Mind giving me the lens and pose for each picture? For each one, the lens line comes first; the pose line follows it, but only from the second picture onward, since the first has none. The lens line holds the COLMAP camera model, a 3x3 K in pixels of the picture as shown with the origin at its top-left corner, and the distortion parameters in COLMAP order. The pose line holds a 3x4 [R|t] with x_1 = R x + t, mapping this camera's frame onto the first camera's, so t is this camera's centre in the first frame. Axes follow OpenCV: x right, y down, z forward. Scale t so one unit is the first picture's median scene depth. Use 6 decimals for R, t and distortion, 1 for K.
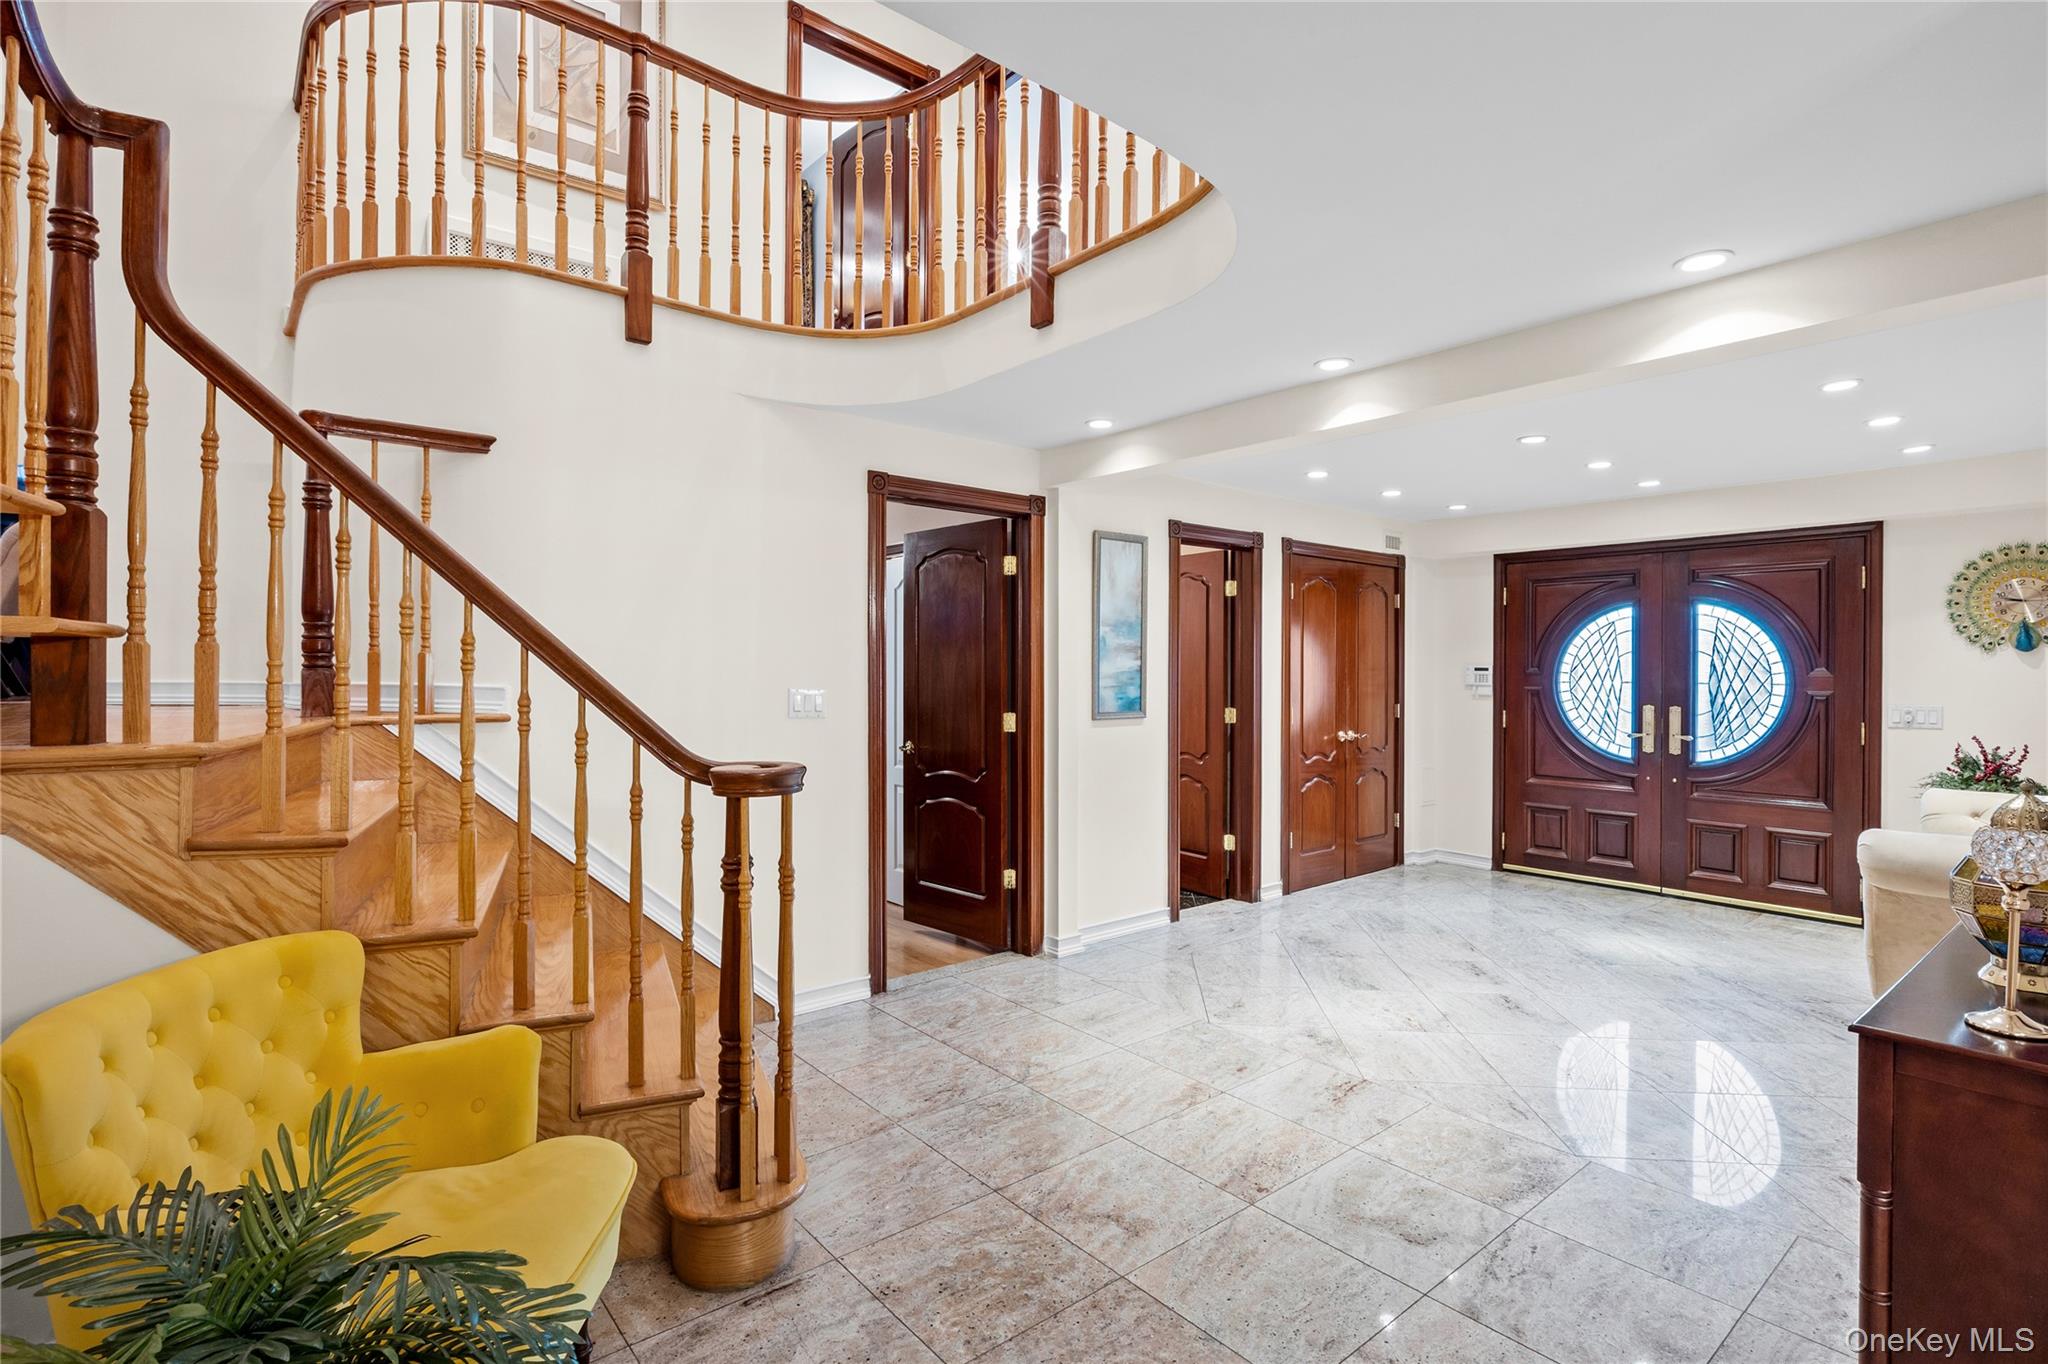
lens RADIAL K [[961.7, 0, 1023.8], [0, 961.7, 673.6], [0, 0, 1]] dist [0.000138, -0.000071]
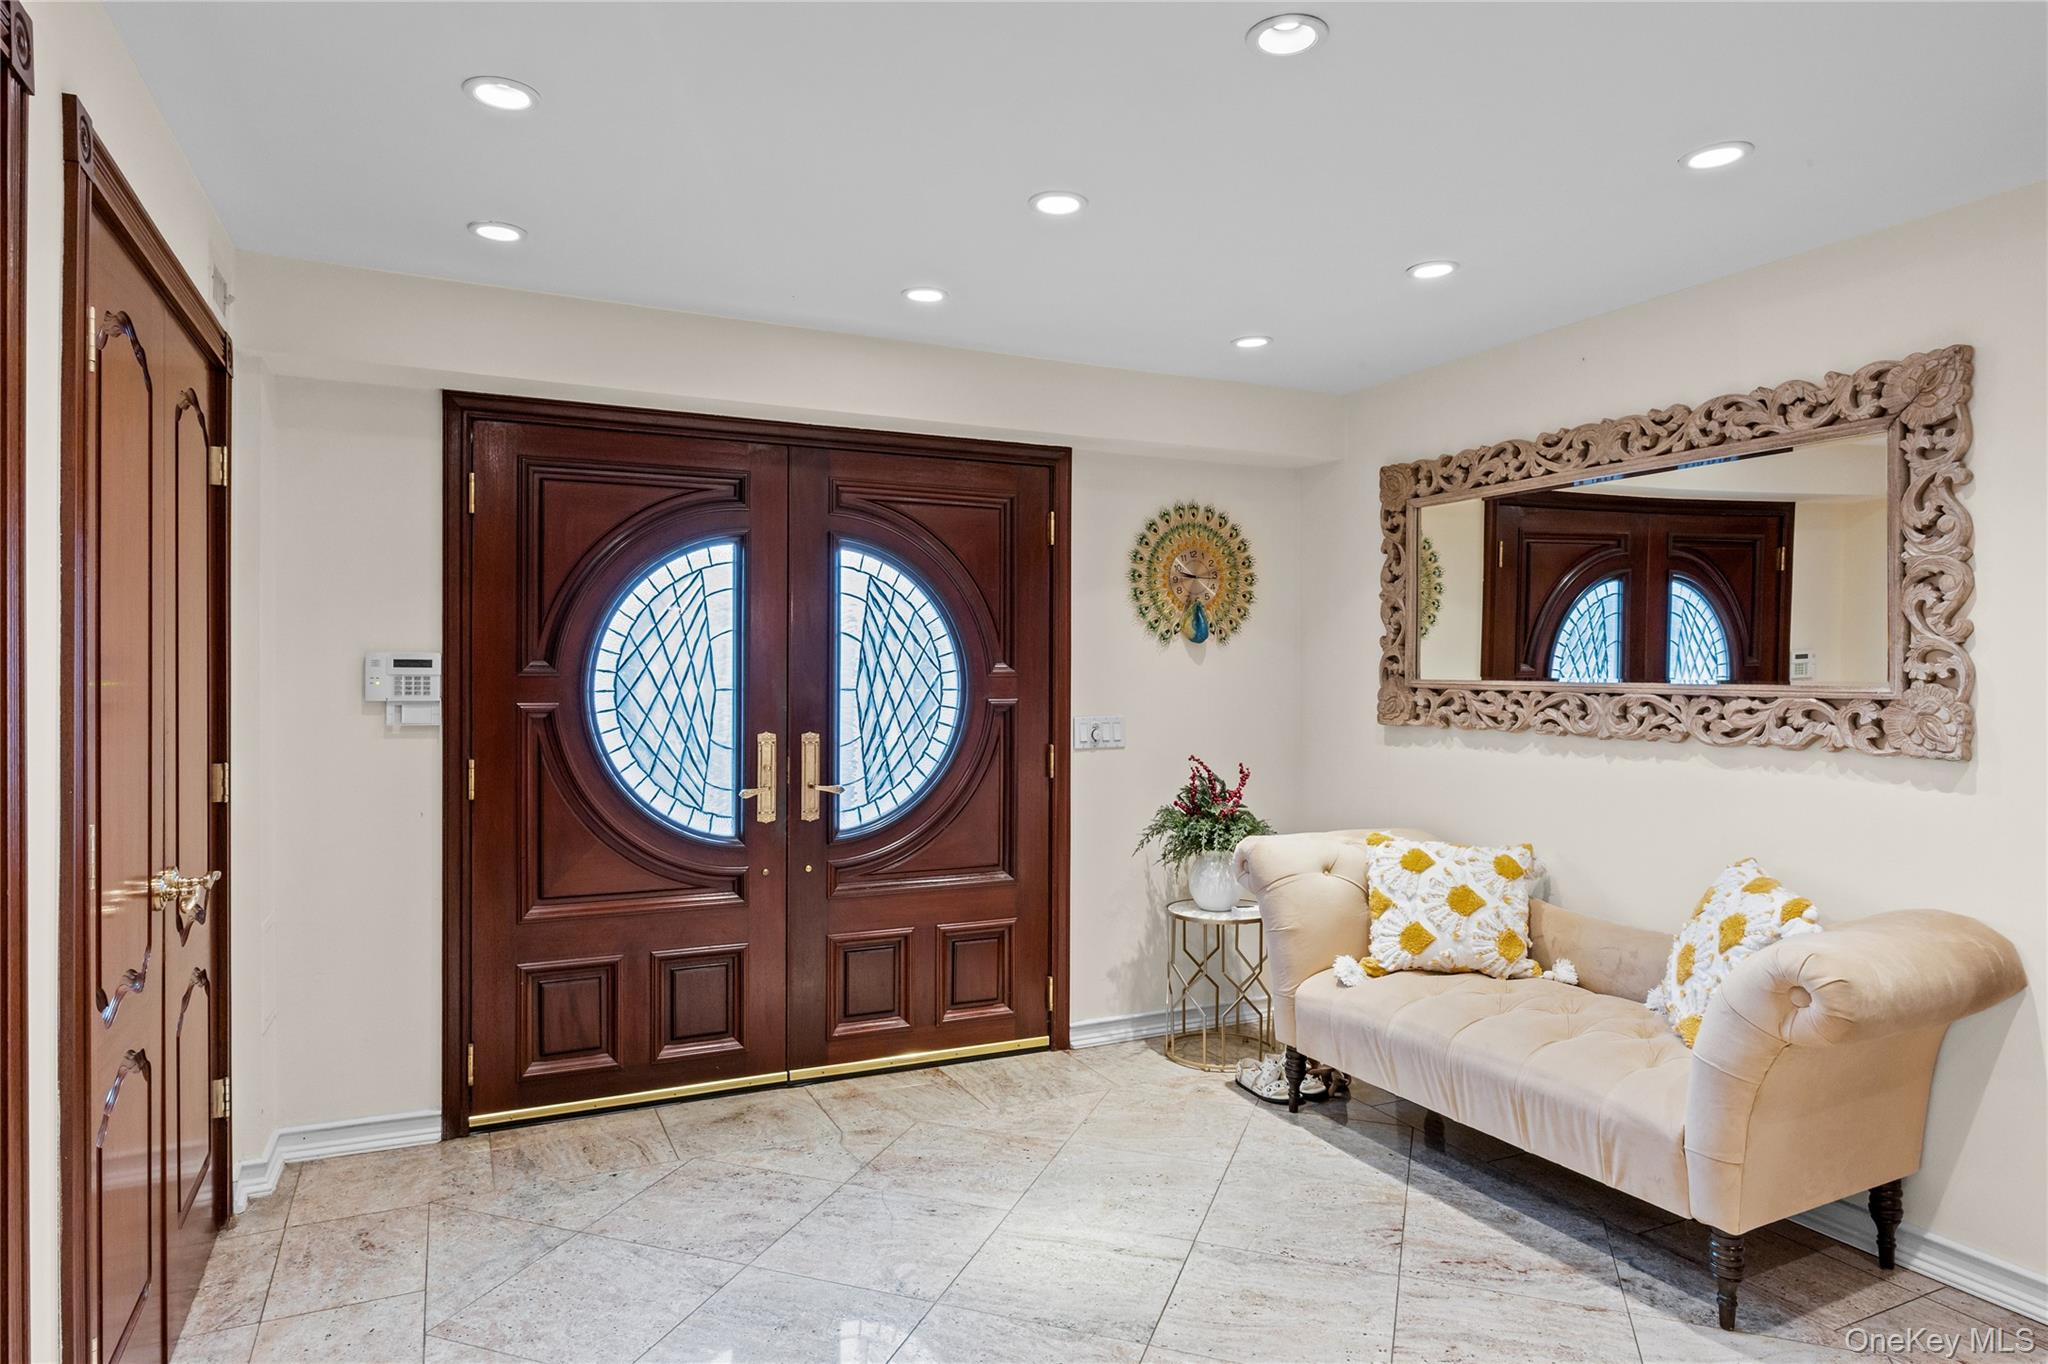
lens RADIAL K [[1218.1, 0, 1025.1], [0, 1218.1, 672.2], [0, 0, 1]] dist [-0.004896, -0.000278]
pose [[0.236793, -0.009696, 0.971512, 0.037558], [-0.001215, 0.999946, 0.010276, -0.007288], [-0.971559, -0.003614, 0.236769, 0.719133]]
